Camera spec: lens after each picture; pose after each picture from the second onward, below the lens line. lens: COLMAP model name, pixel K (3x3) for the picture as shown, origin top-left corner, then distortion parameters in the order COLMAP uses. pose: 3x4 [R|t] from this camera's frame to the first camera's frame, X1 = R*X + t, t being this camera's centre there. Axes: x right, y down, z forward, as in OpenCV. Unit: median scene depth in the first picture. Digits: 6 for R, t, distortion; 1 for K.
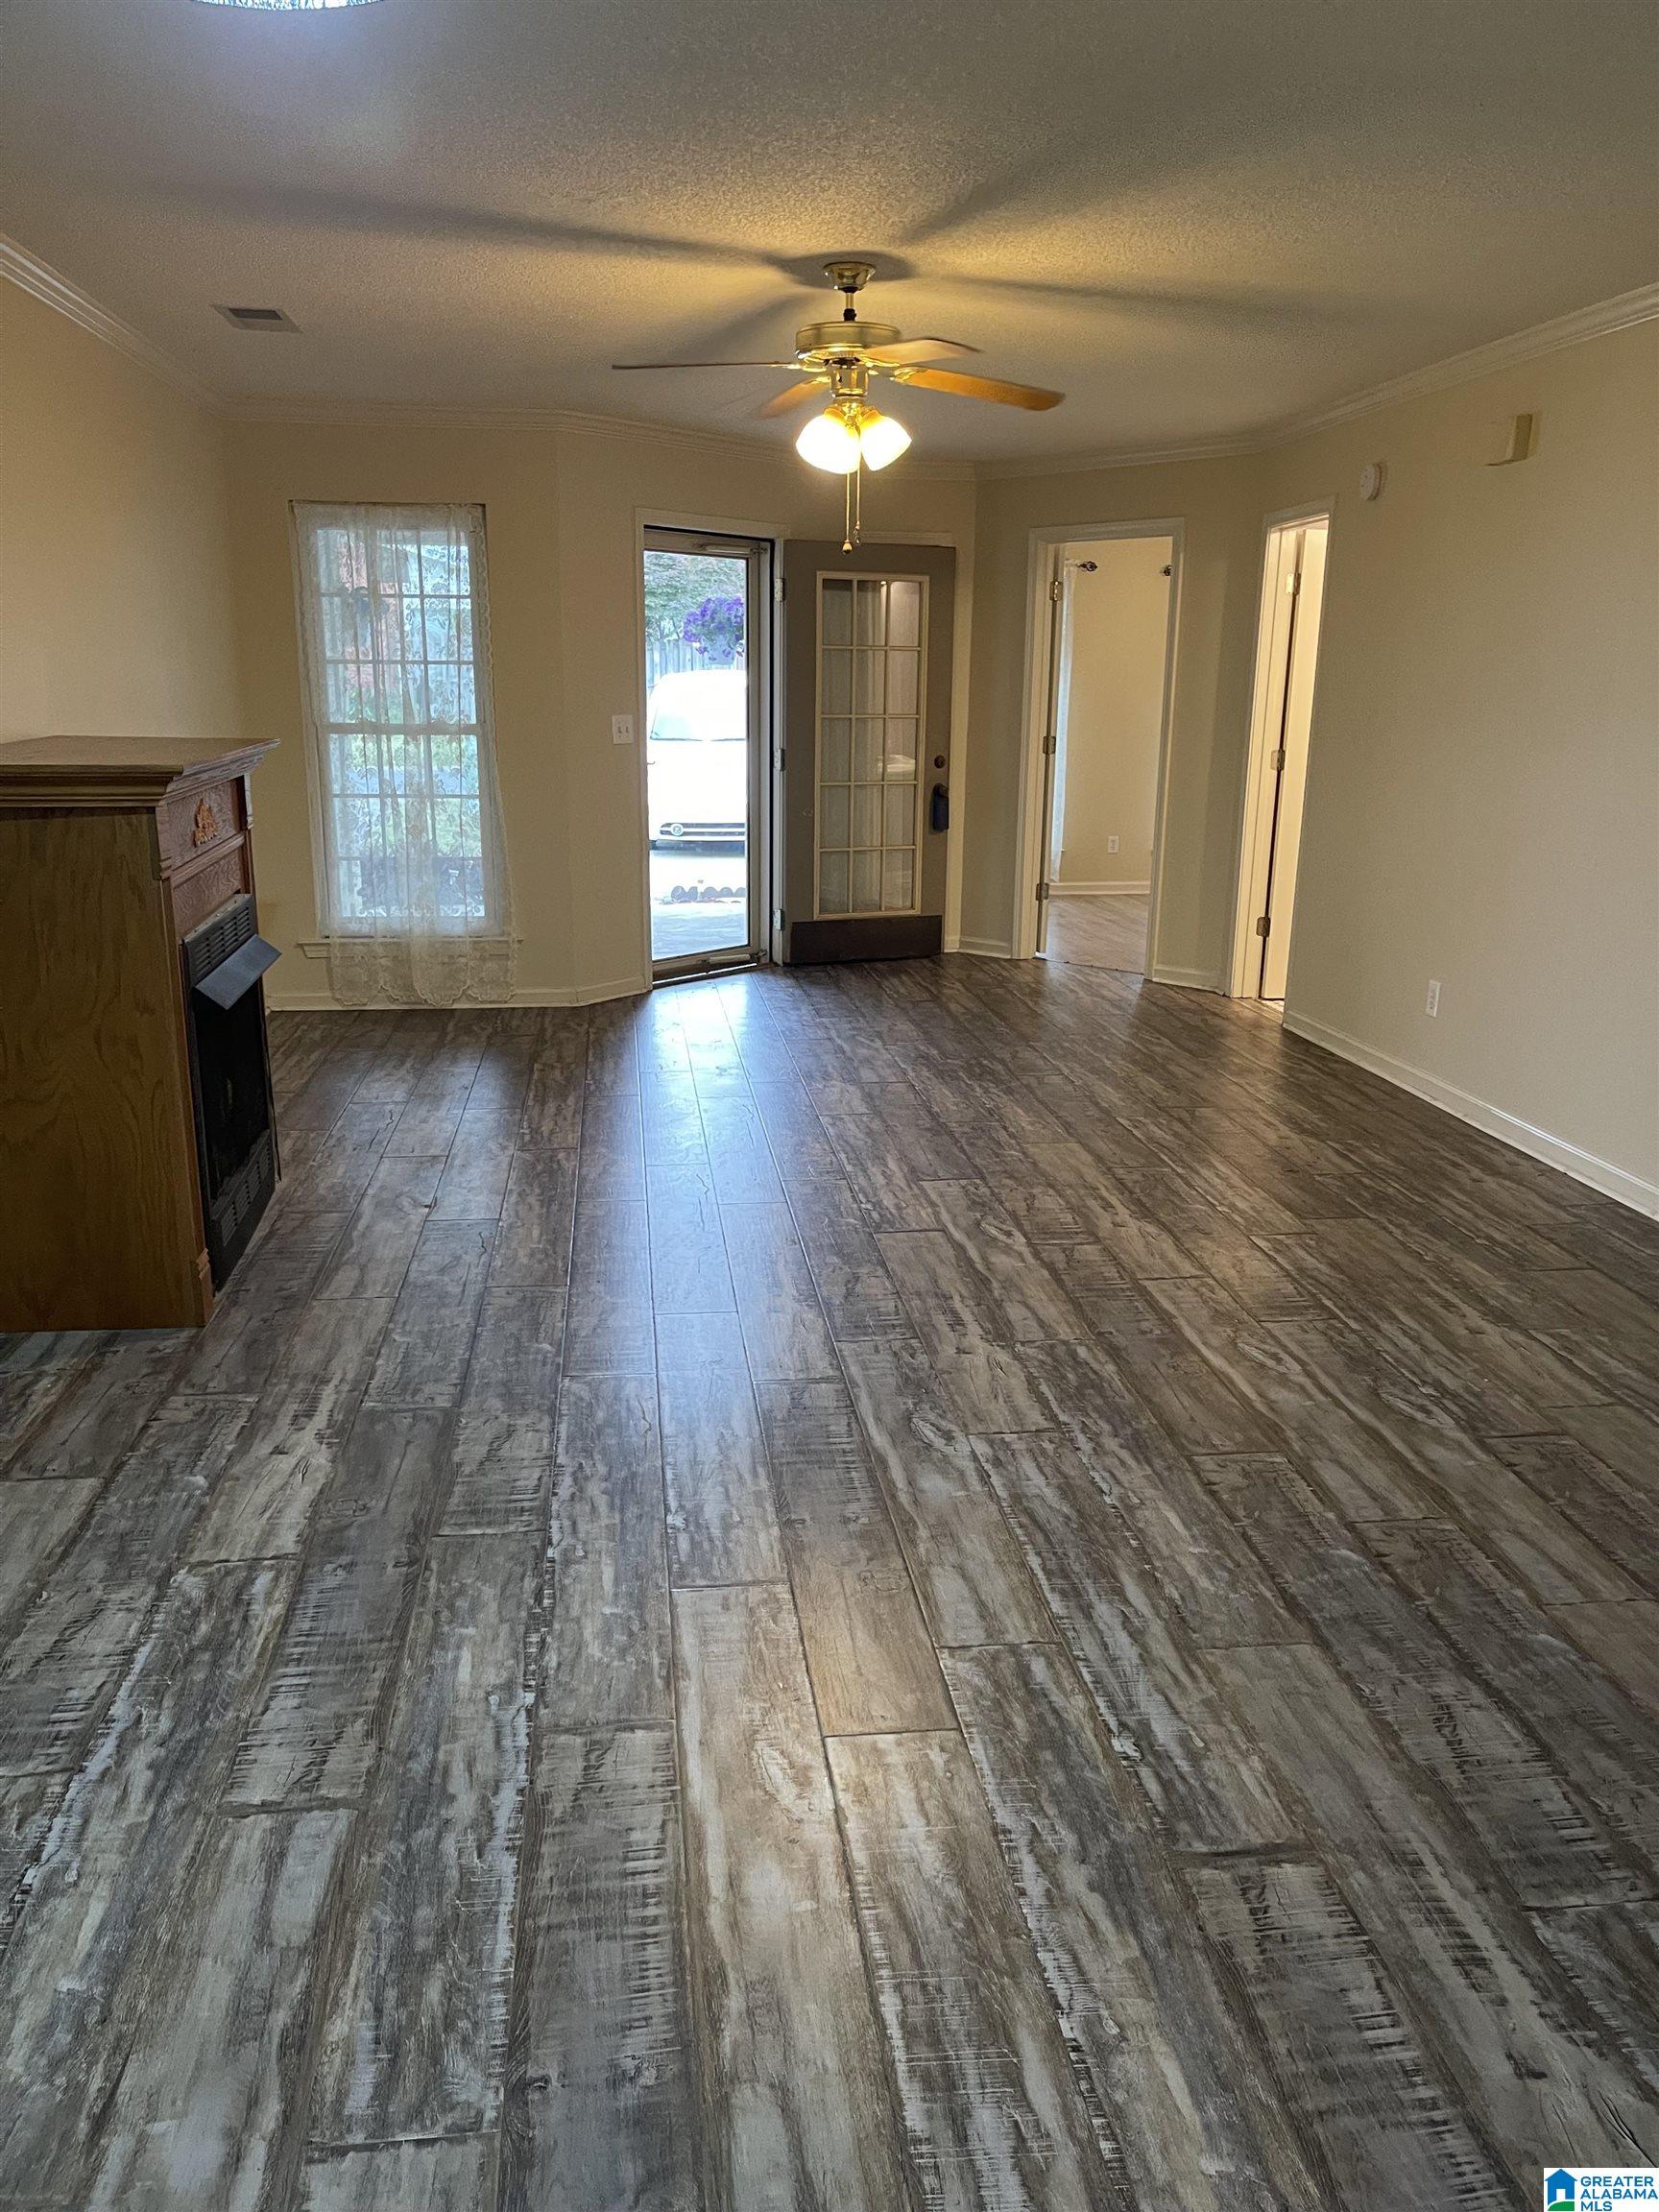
lens RADIAL K [[1683.2, 0, 829.3], [0, 1683.2, 1121.1], [0, 0, 1]] dist [0.063911, -0.073753]
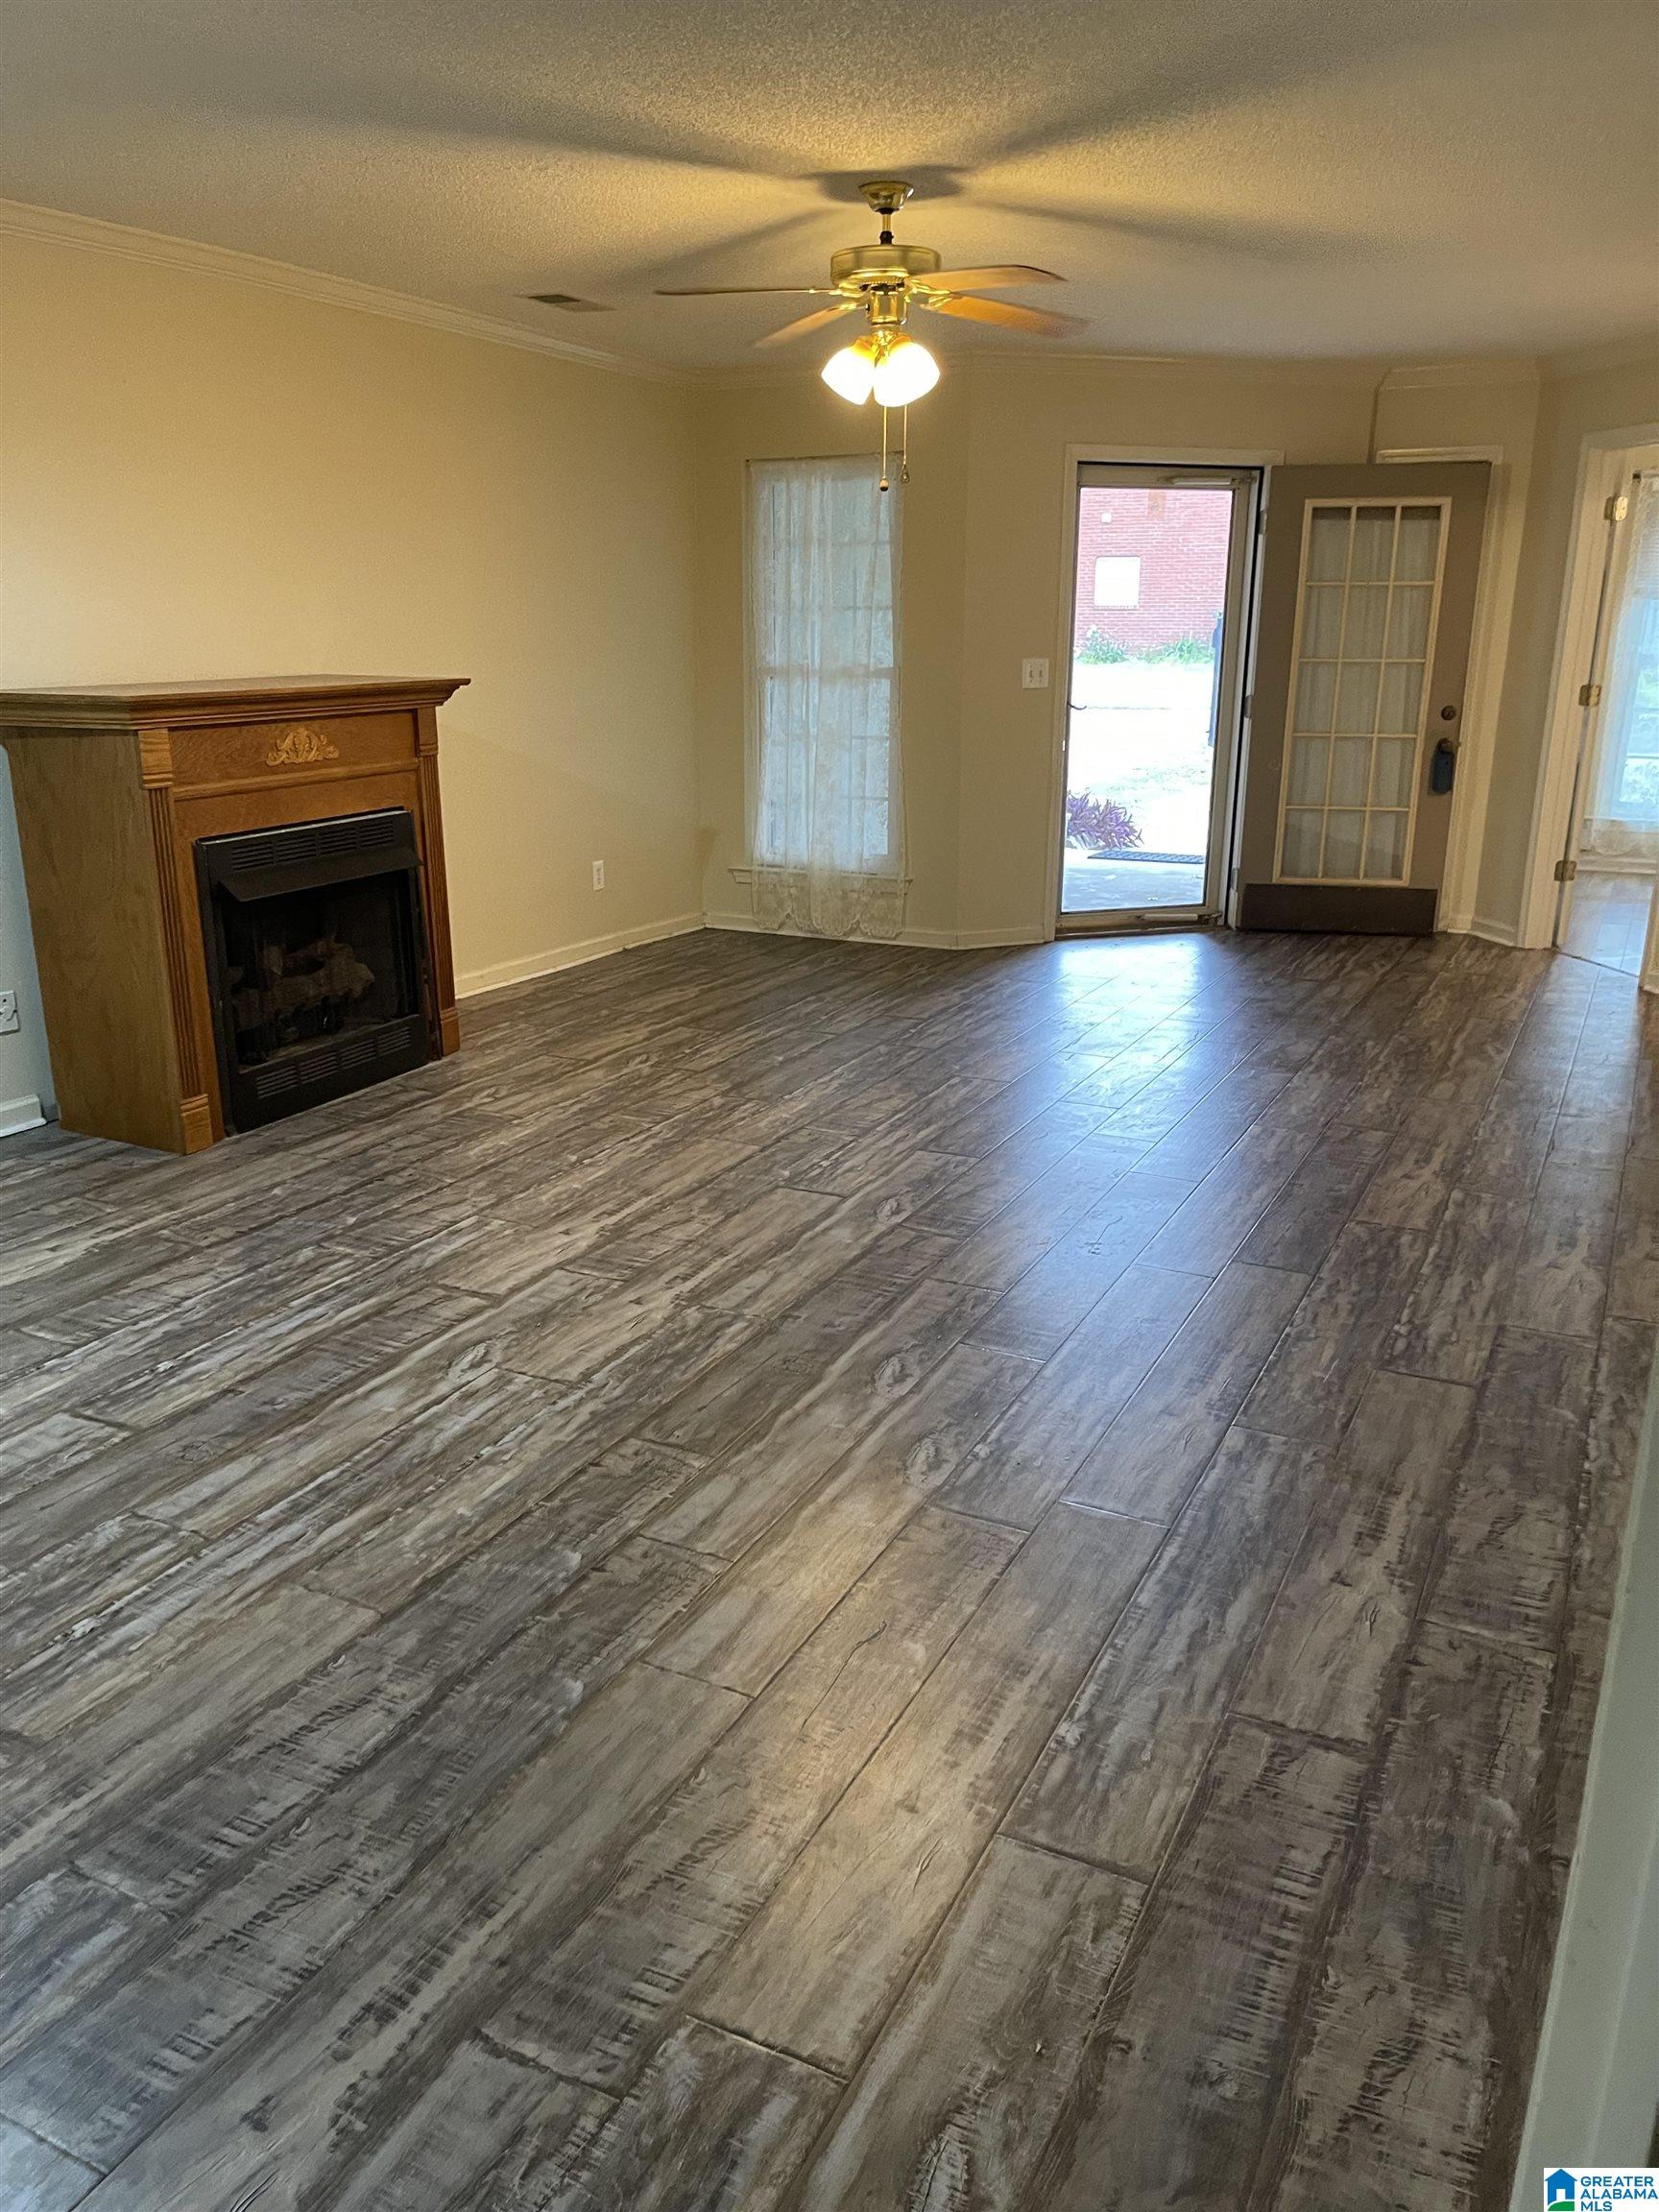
lens RADIAL K [[1683.2, 0, 829.3], [0, 1683.2, 1121.1], [0, 0, 1]] dist [0.063911, -0.073753]
pose [[0.827952, 0.151292, -0.540005, 0.578544], [-0.134720, 0.988383, 0.070356, -0.045241], [0.544376, 0.014498, 0.838716, 0.184724]]
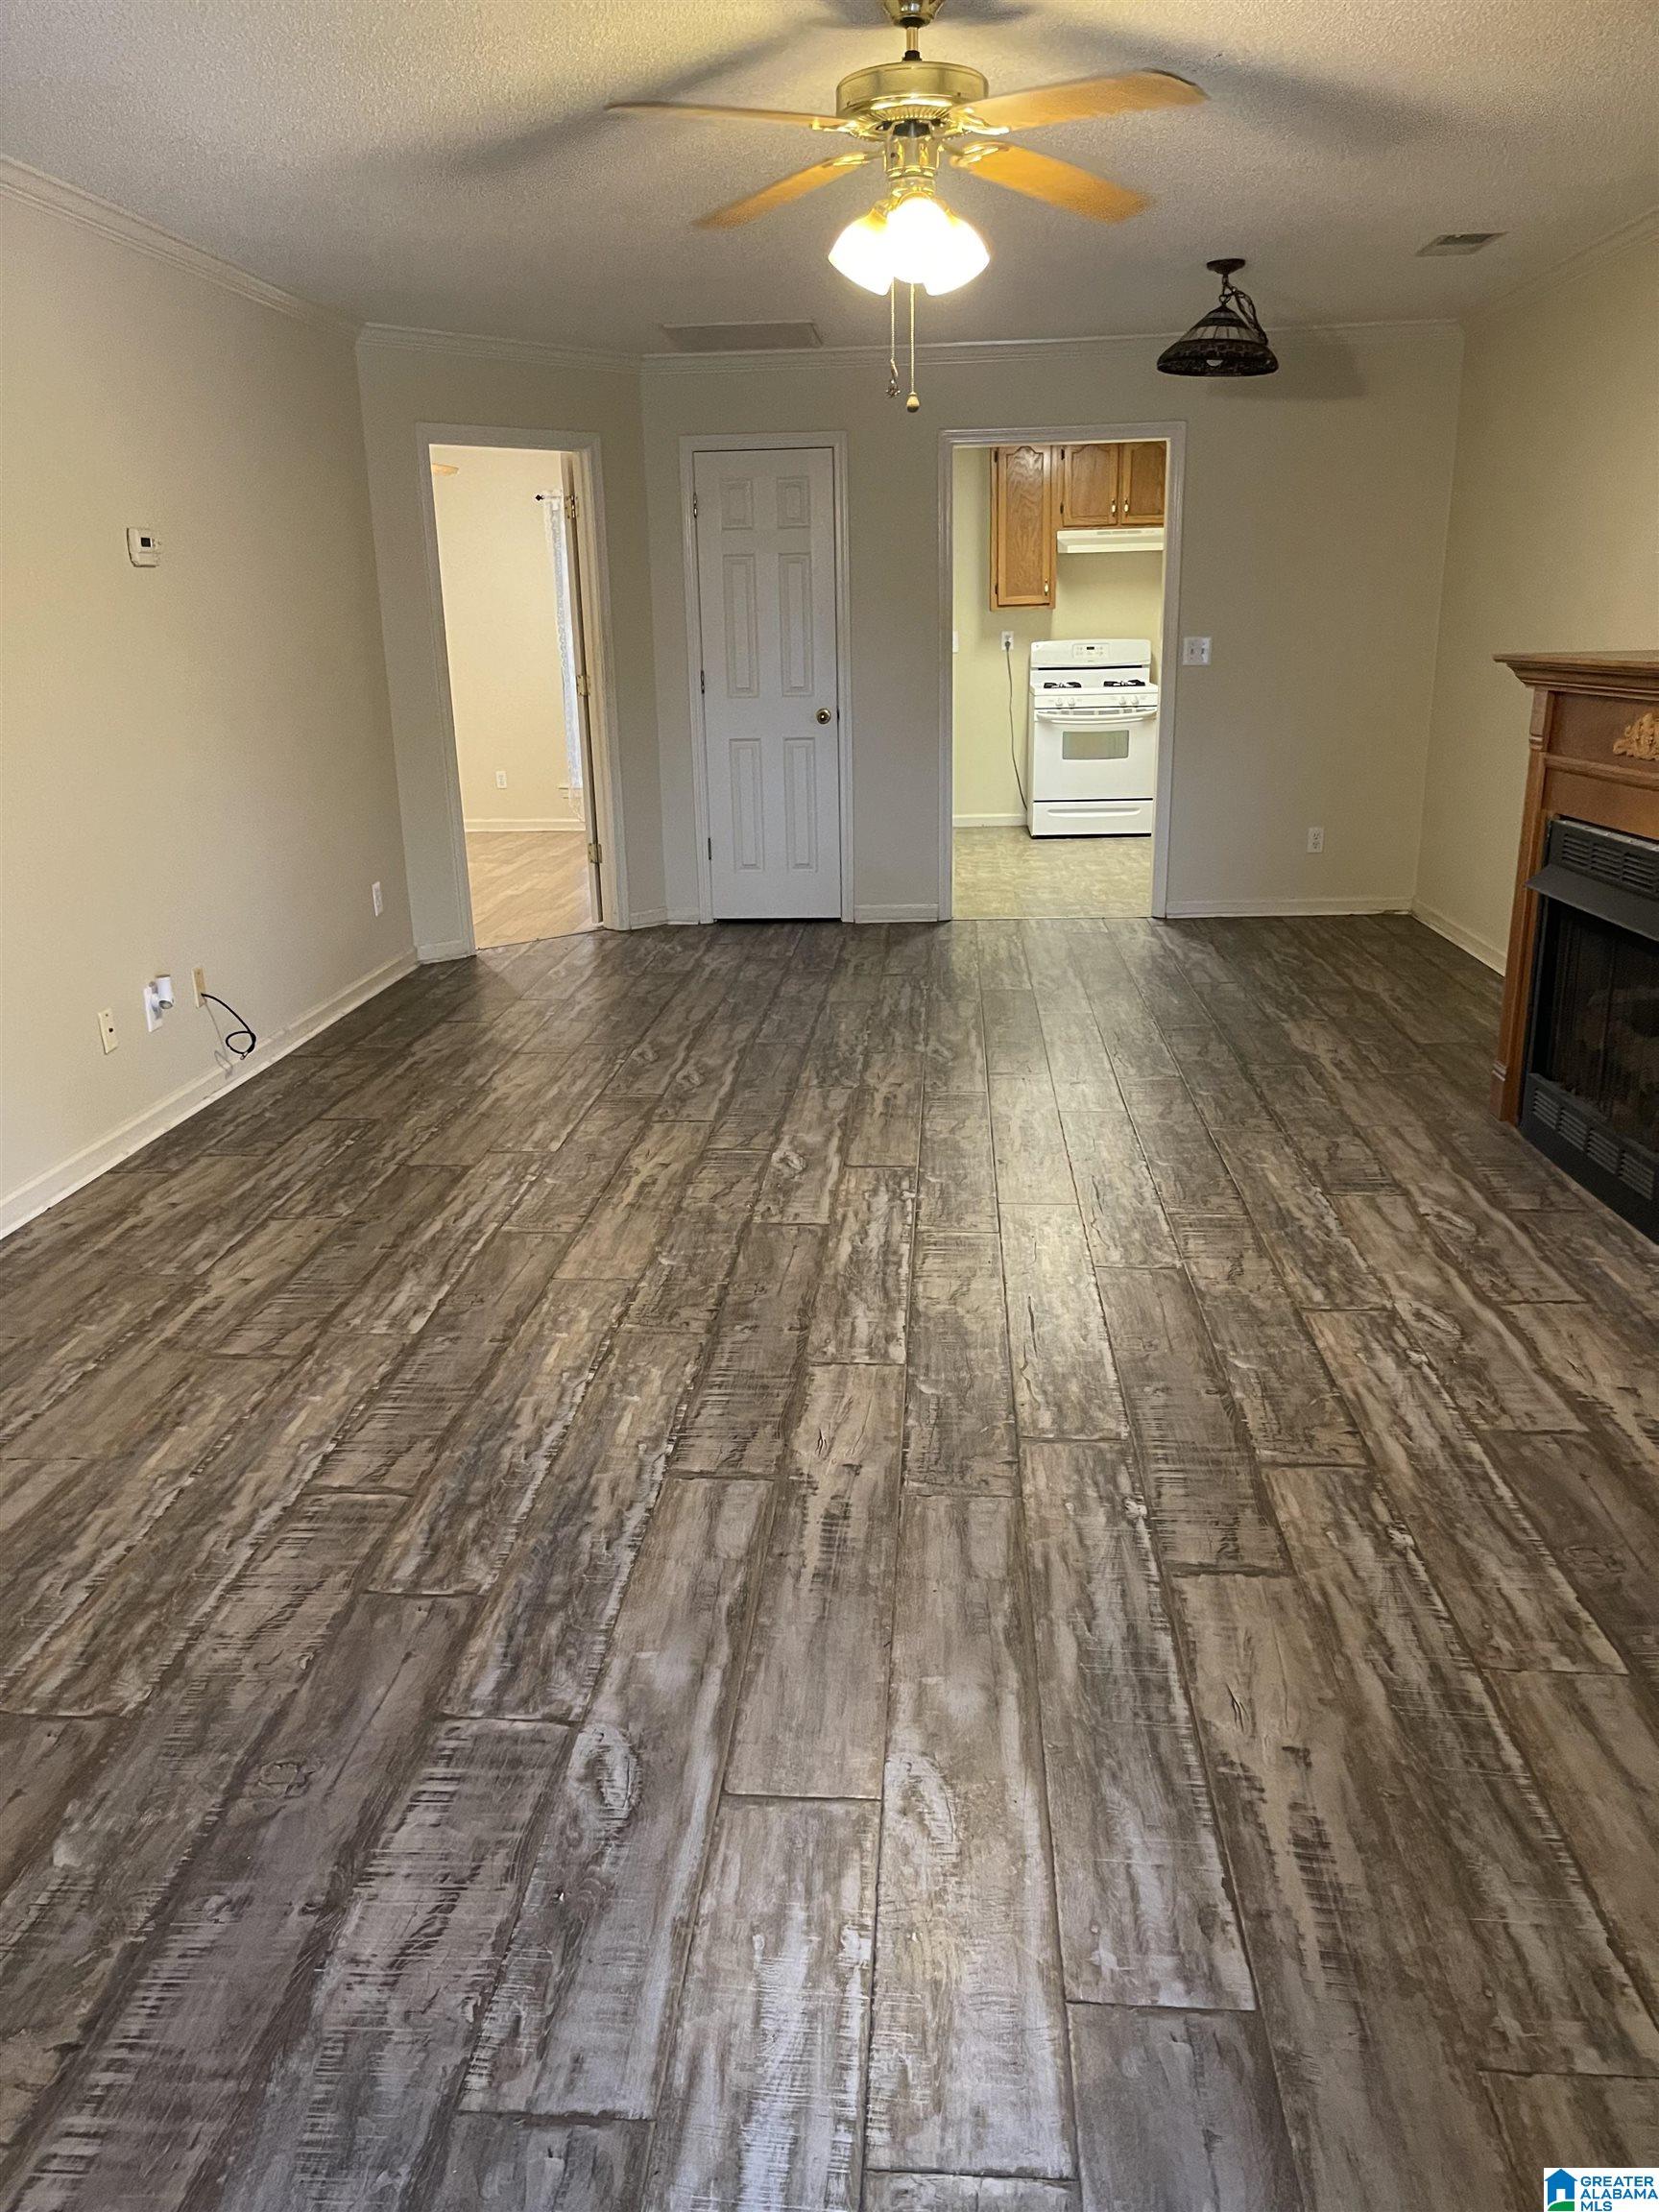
lens RADIAL K [[1605.0, 0, 823.6], [0, 1605.0, 1101.5], [0, 0, 1]] dist [0.110648, -0.175777]
pose [[-0.979464, -0.047098, 0.196041, -0.102823], [0.062301, 0.854047, 0.516452, -0.455382], [-0.191752, 0.518059, -0.833574, 1.775669]]
